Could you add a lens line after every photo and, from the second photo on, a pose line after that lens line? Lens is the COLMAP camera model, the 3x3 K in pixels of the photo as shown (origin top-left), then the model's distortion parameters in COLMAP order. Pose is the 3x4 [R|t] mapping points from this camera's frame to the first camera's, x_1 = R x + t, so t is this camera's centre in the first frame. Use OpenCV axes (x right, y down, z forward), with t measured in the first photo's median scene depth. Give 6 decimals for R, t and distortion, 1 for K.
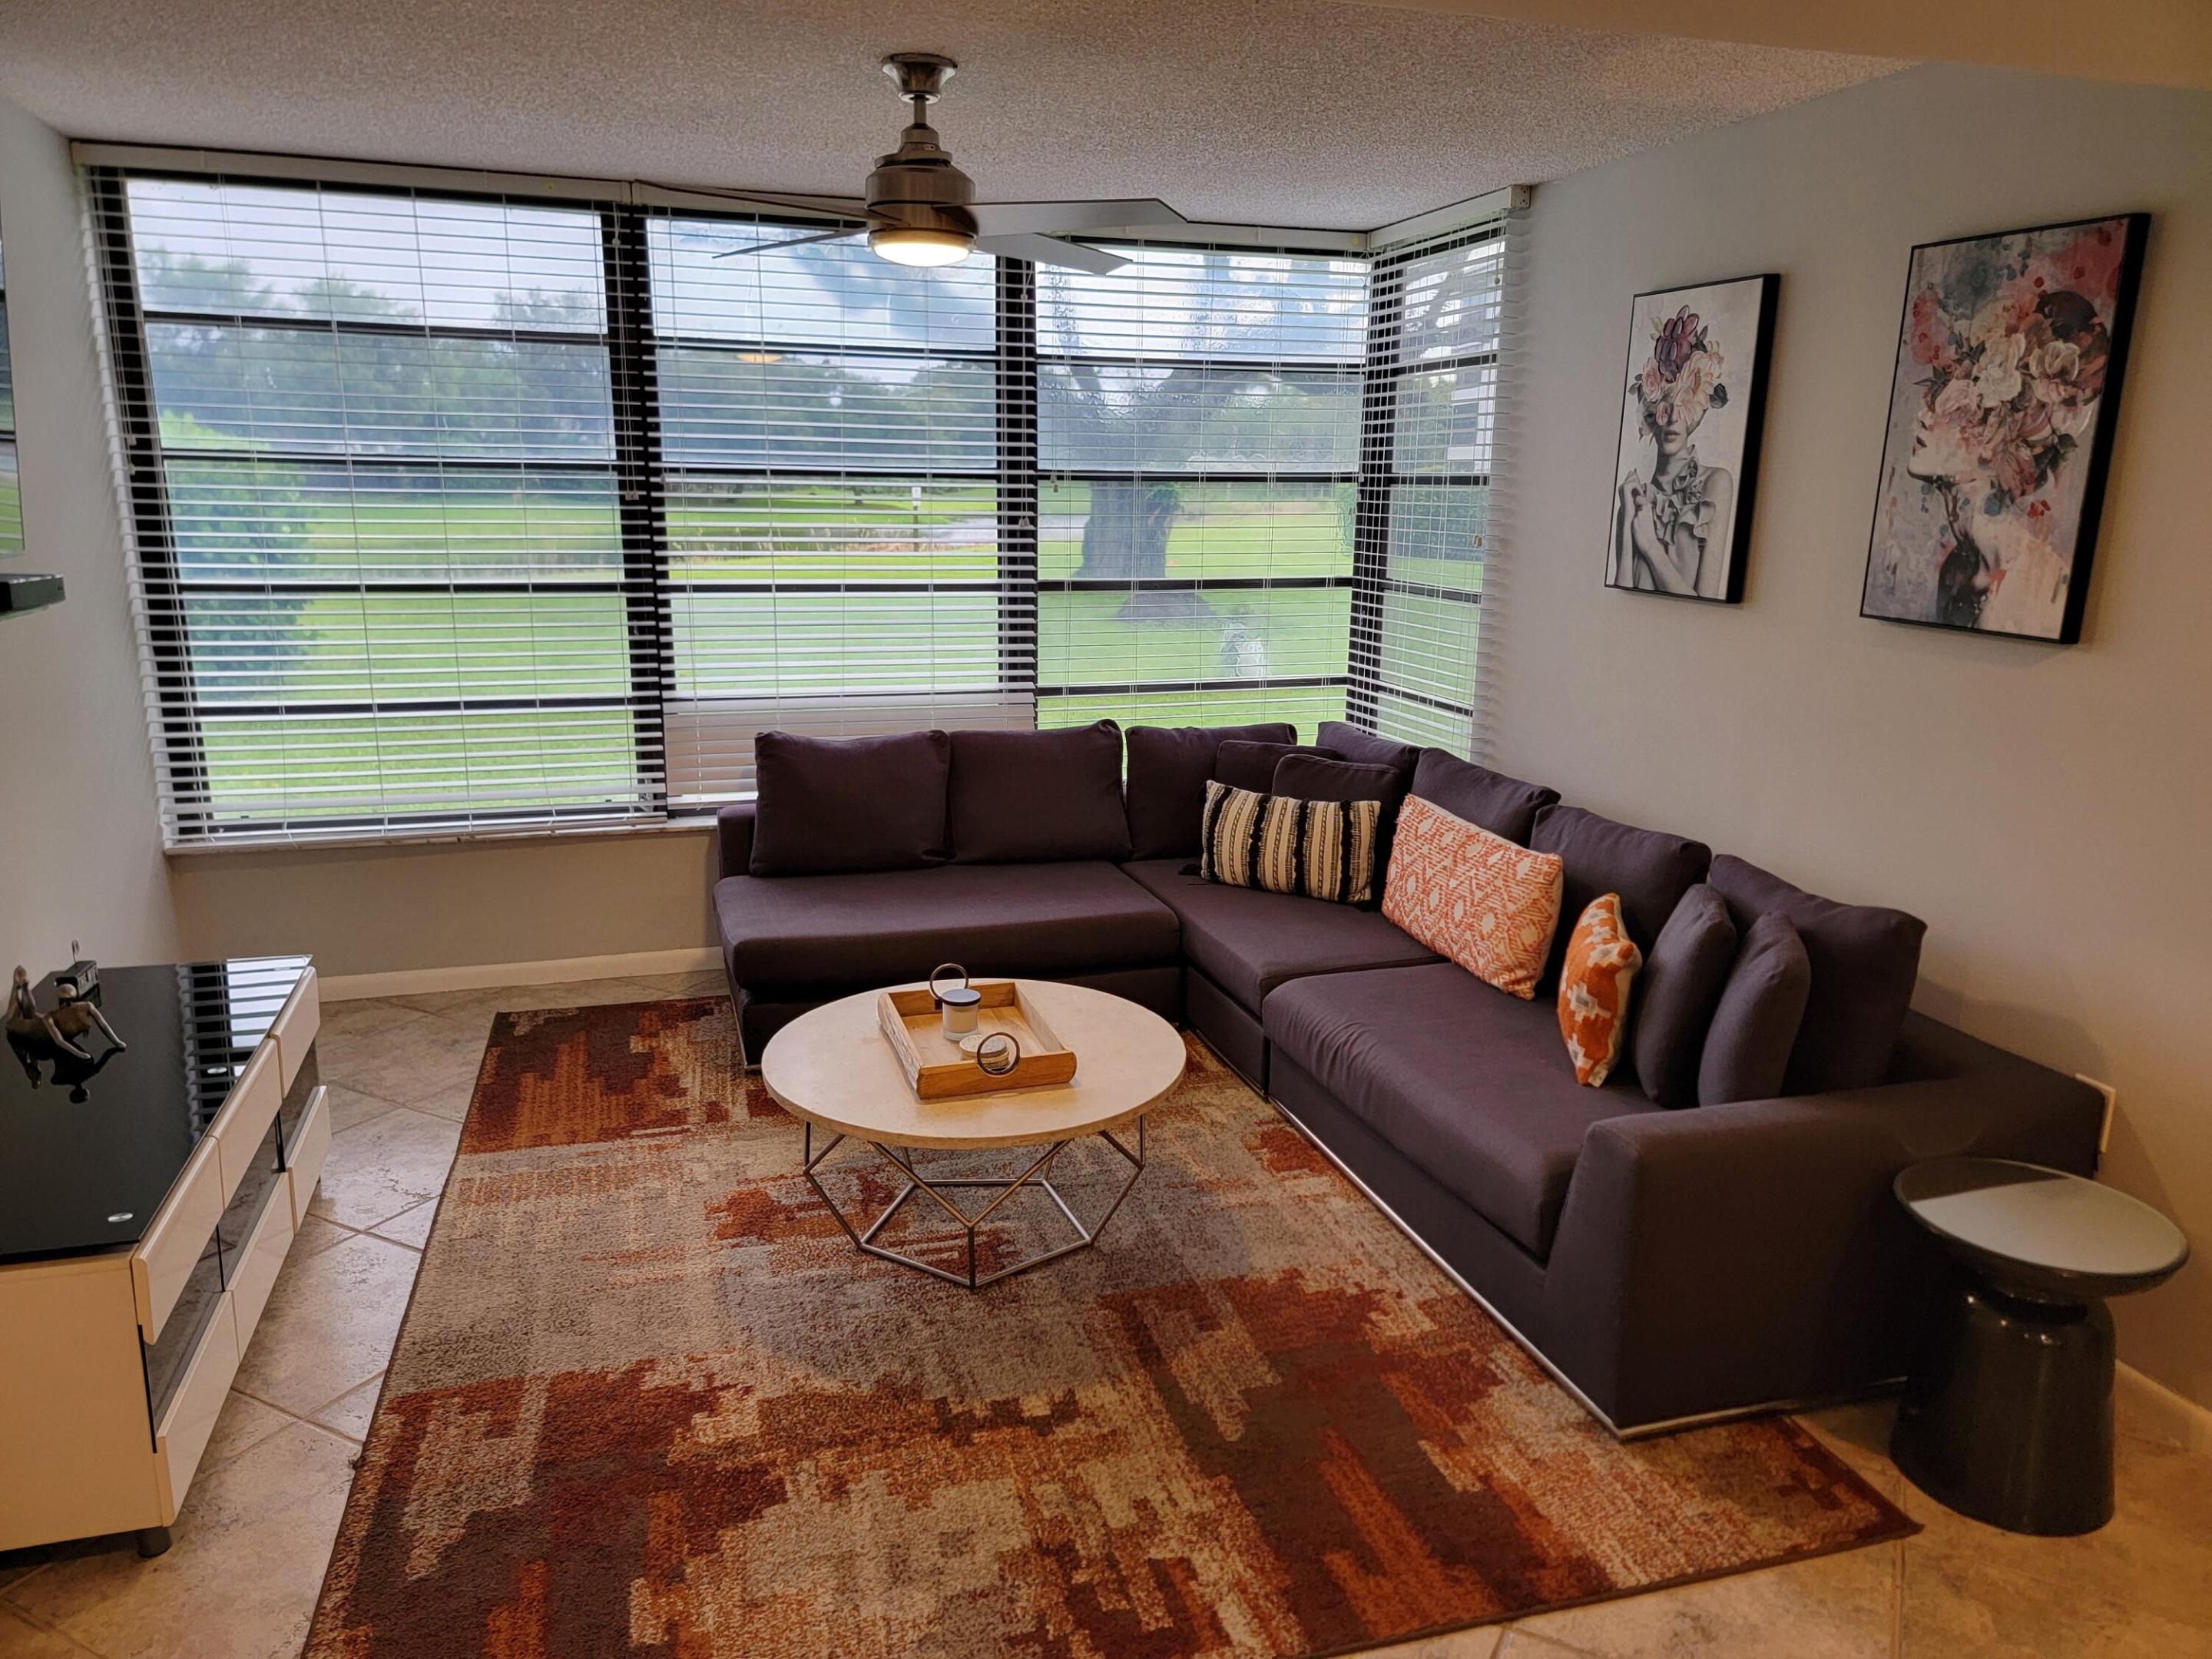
lens RADIAL K [[1532.4, 0, 1110.2], [0, 1532.4, 833.2], [0, 0, 1]] dist [0.078720, -0.065528]
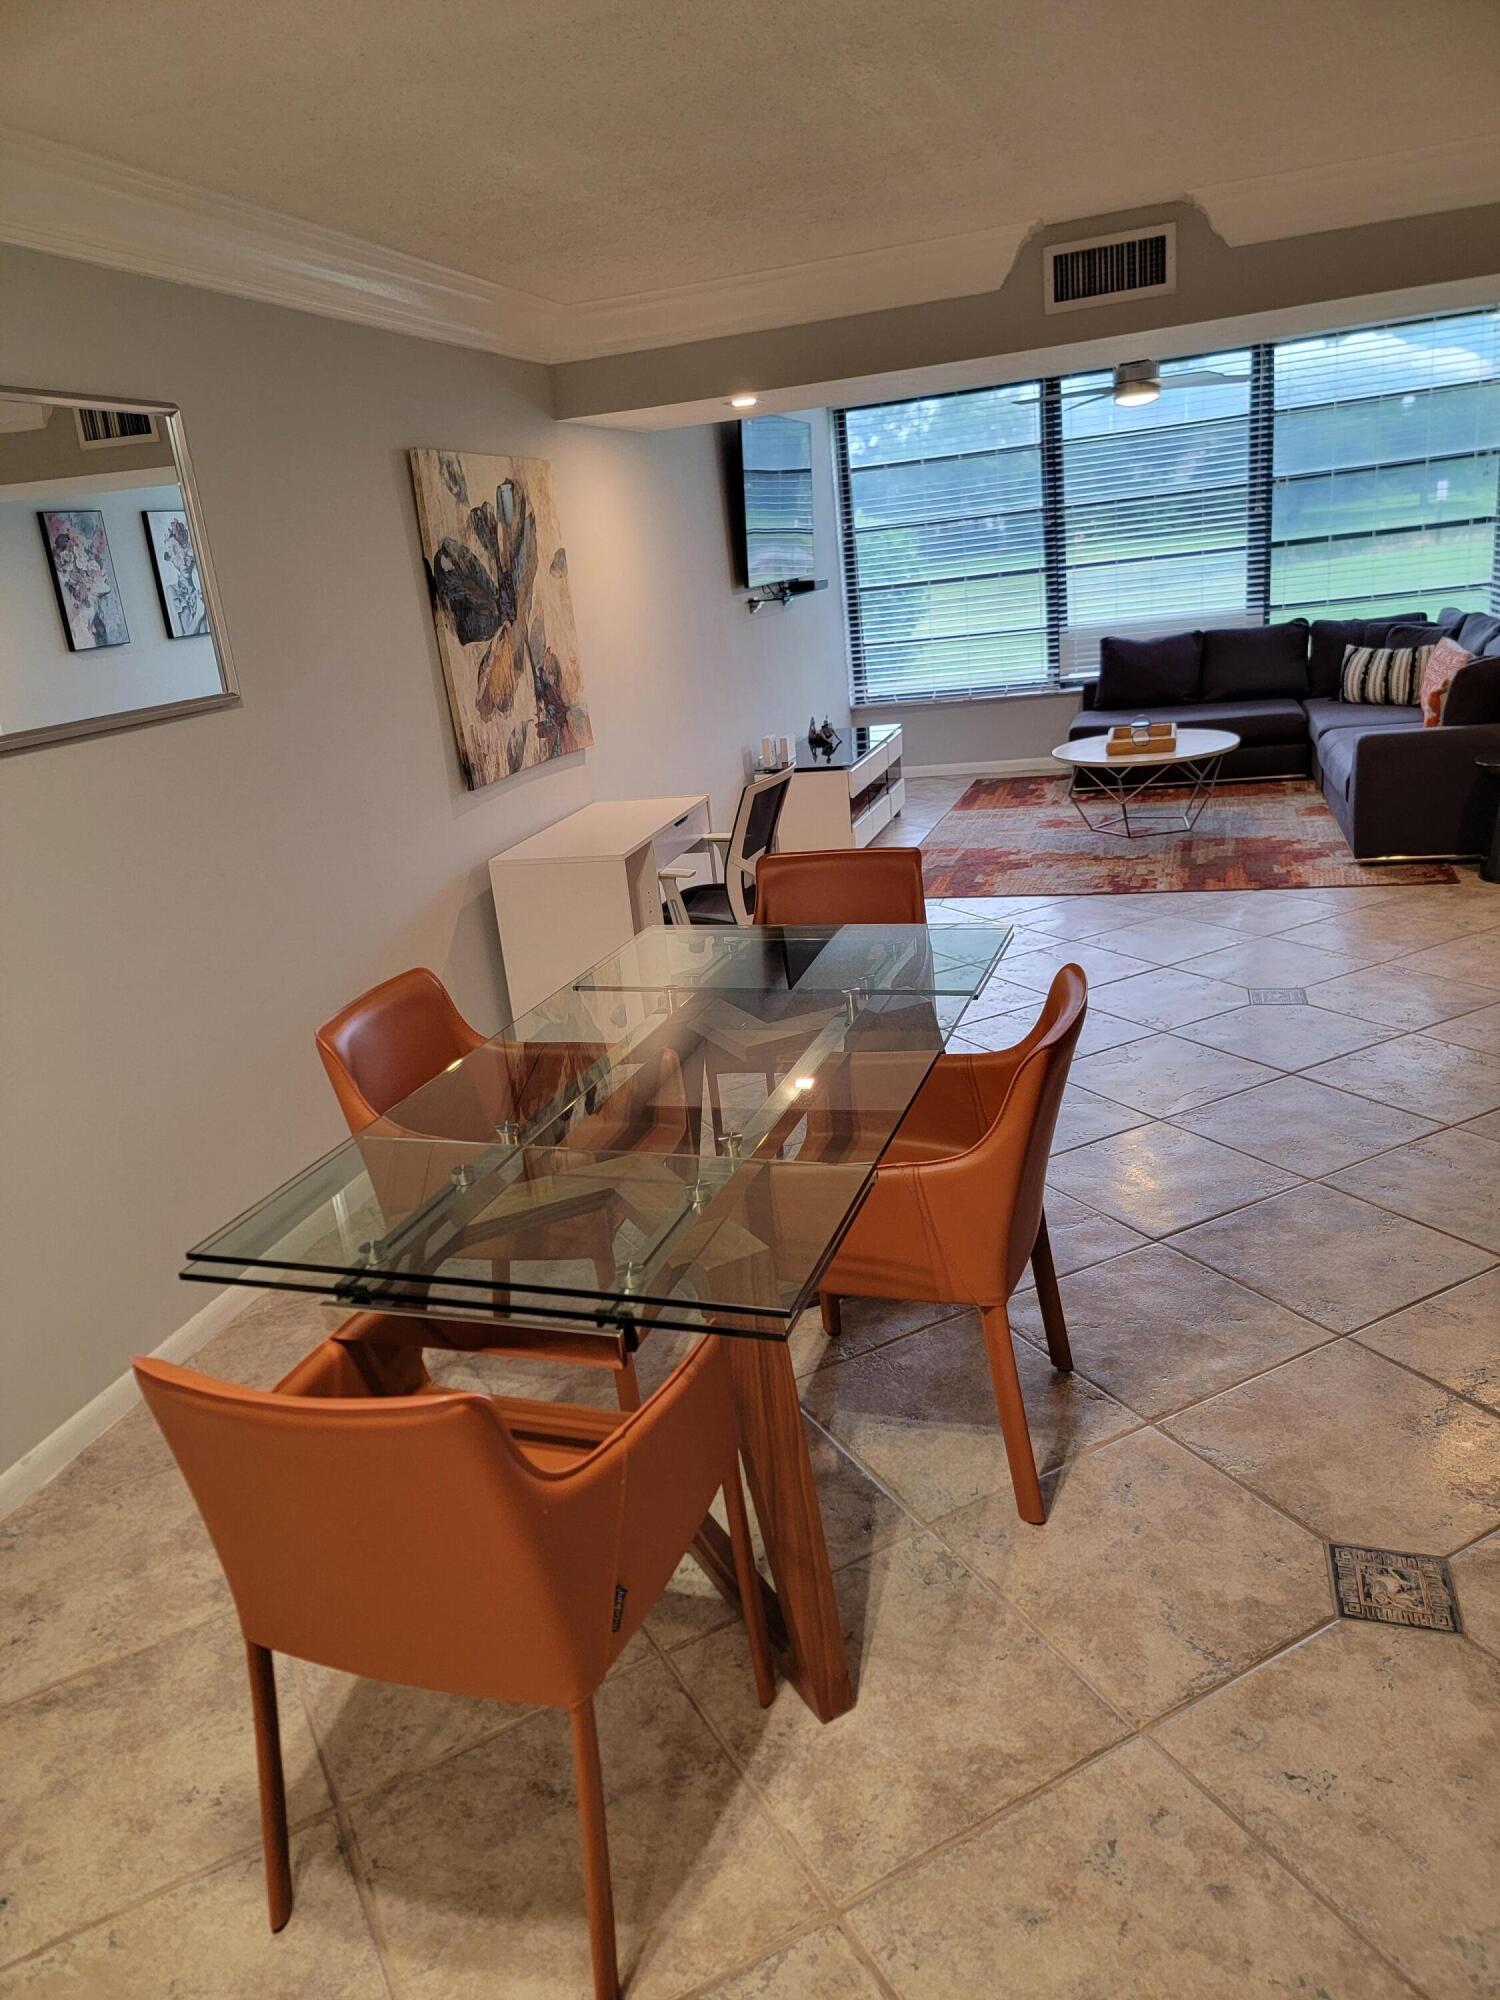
lens RADIAL K [[1385.5, 0, 720.0], [0, 1385.5, 1011.9], [0, 0, 1]] dist [0.078720, -0.065528]
pose [[0.813601, 0.081838, -0.575635, 0.509636], [-0.014826, 0.992643, 0.120169, 0.231369], [0.581235, -0.089236, 0.808828, -0.904331]]
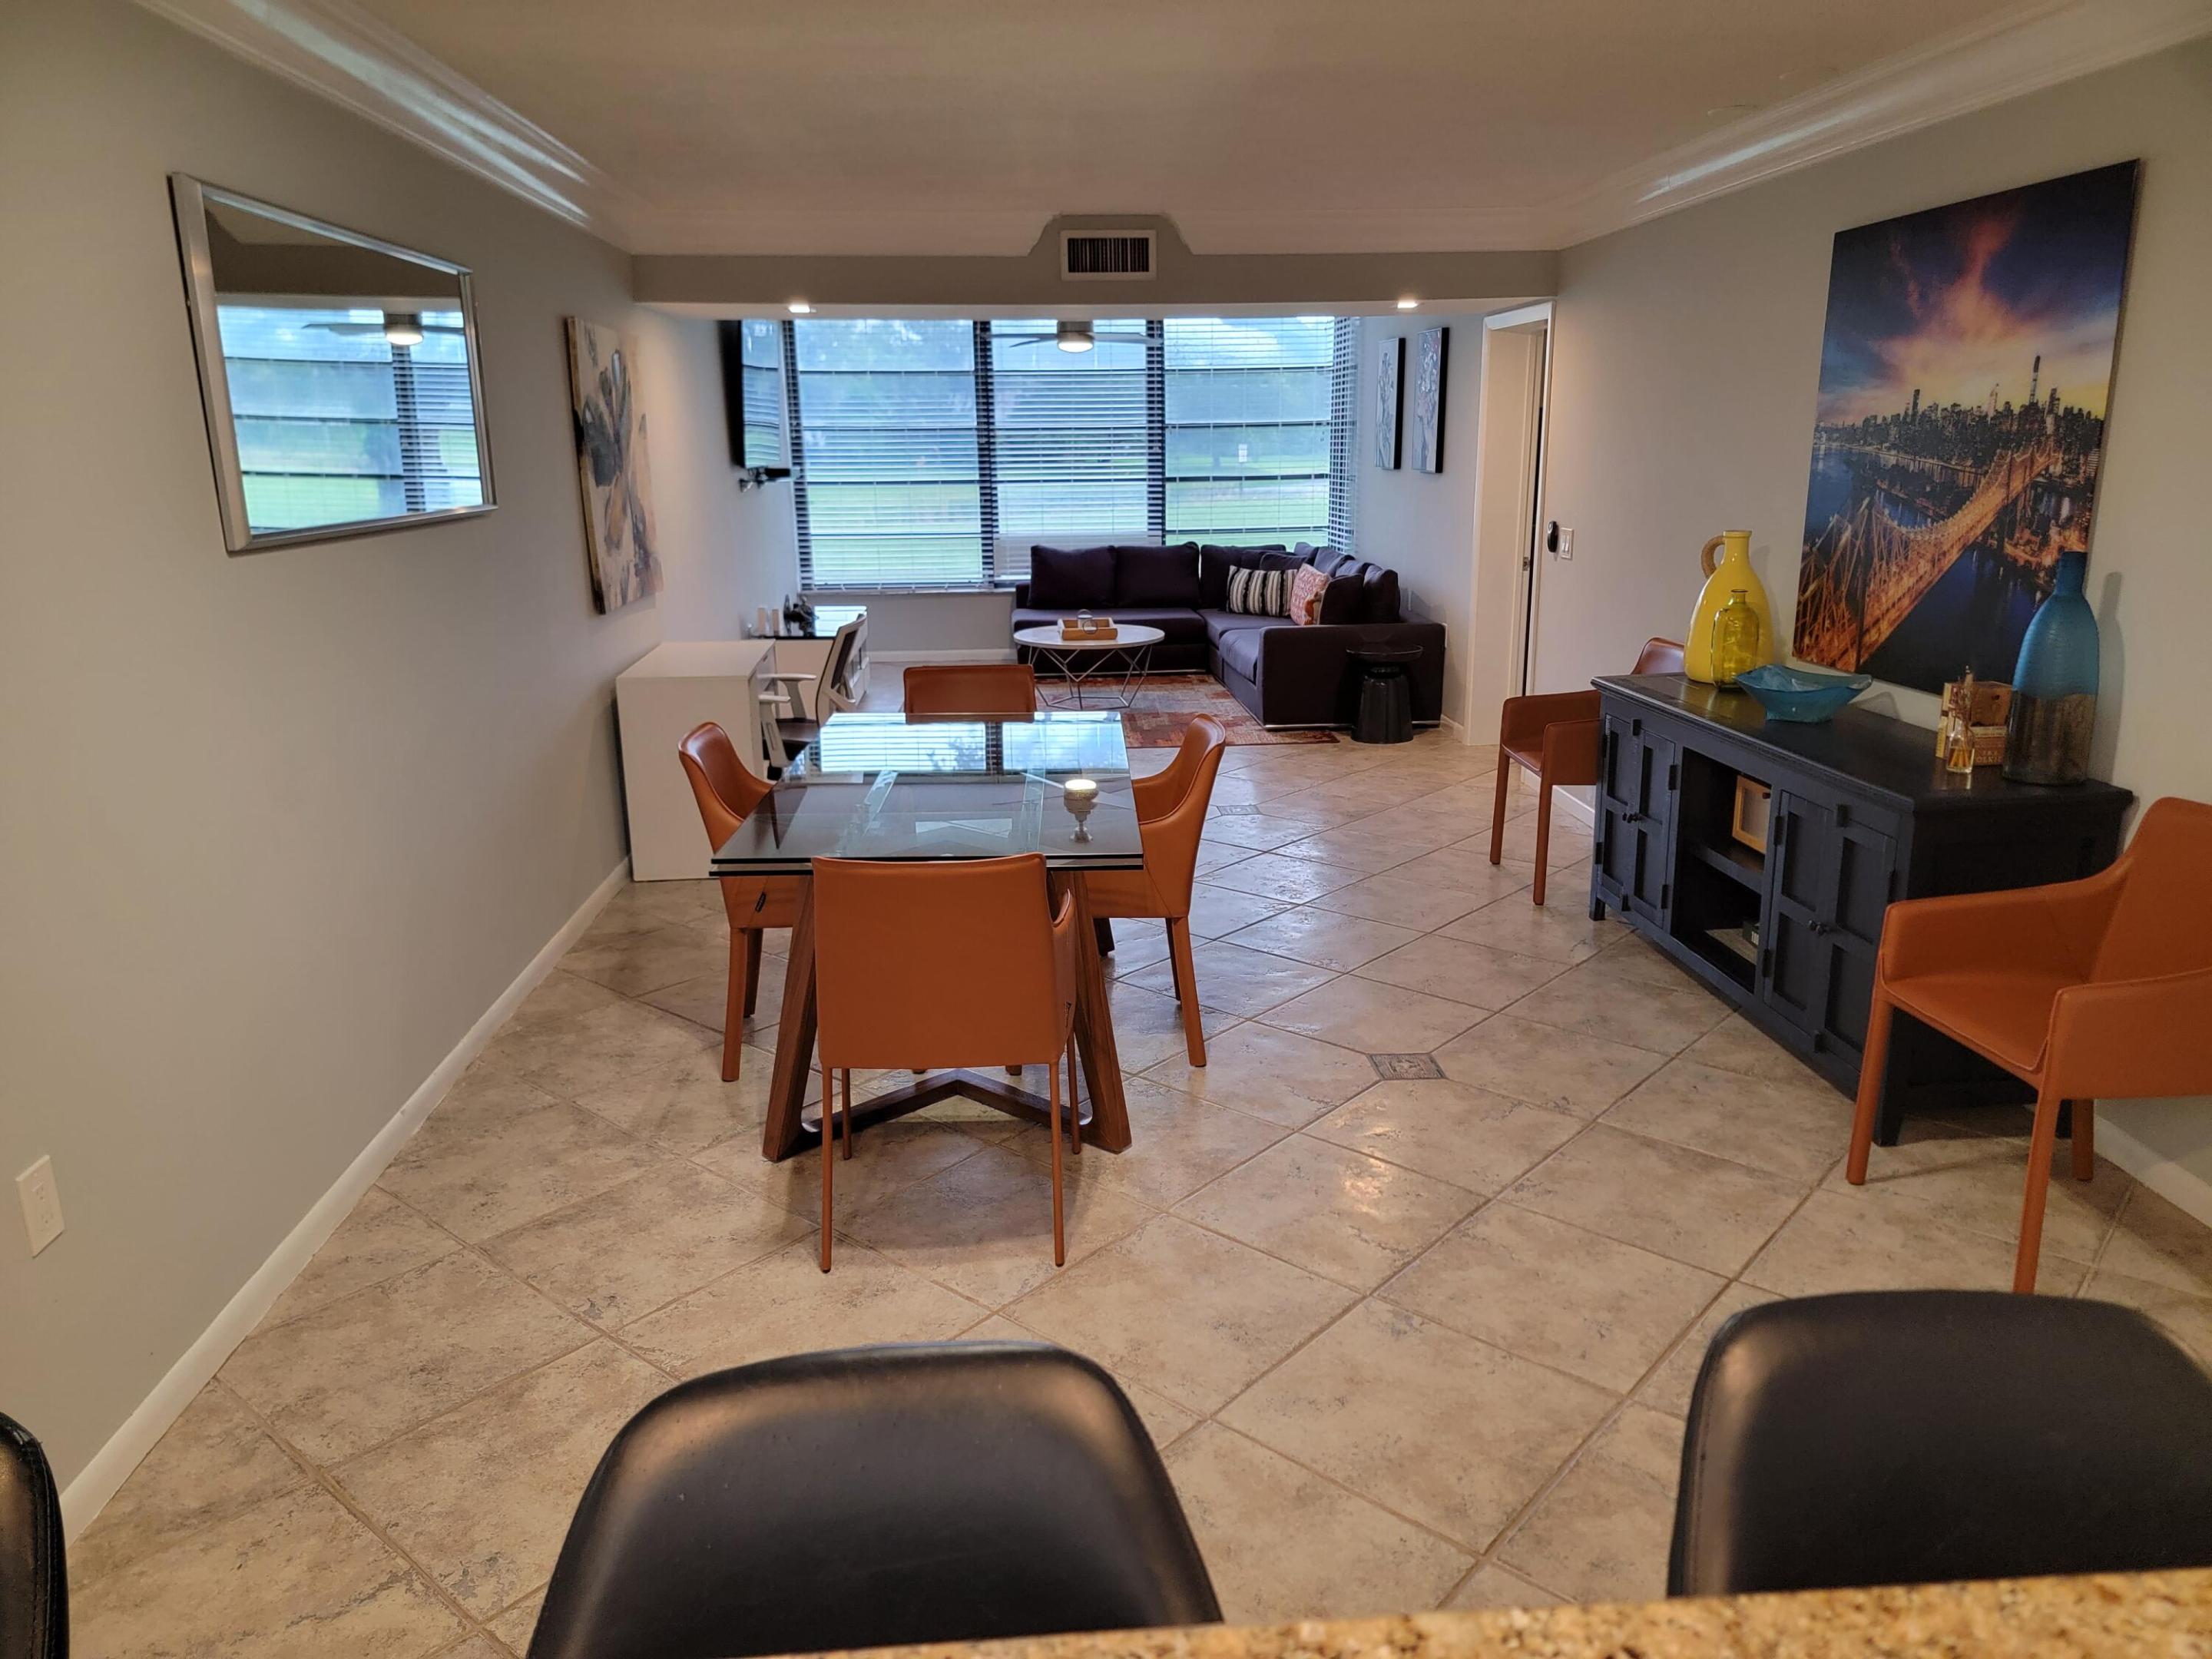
lens RADIAL K [[1530.7, 0, 1119.9], [0, 1530.7, 835.5], [0, 0, 1]] dist [0.084121, -0.059028]
pose [[0.973744, 0.032905, -0.225255, 0.468193], [-0.027440, 0.999249, 0.027351, 0.330152], [0.225986, -0.020452, 0.973916, -1.315163]]
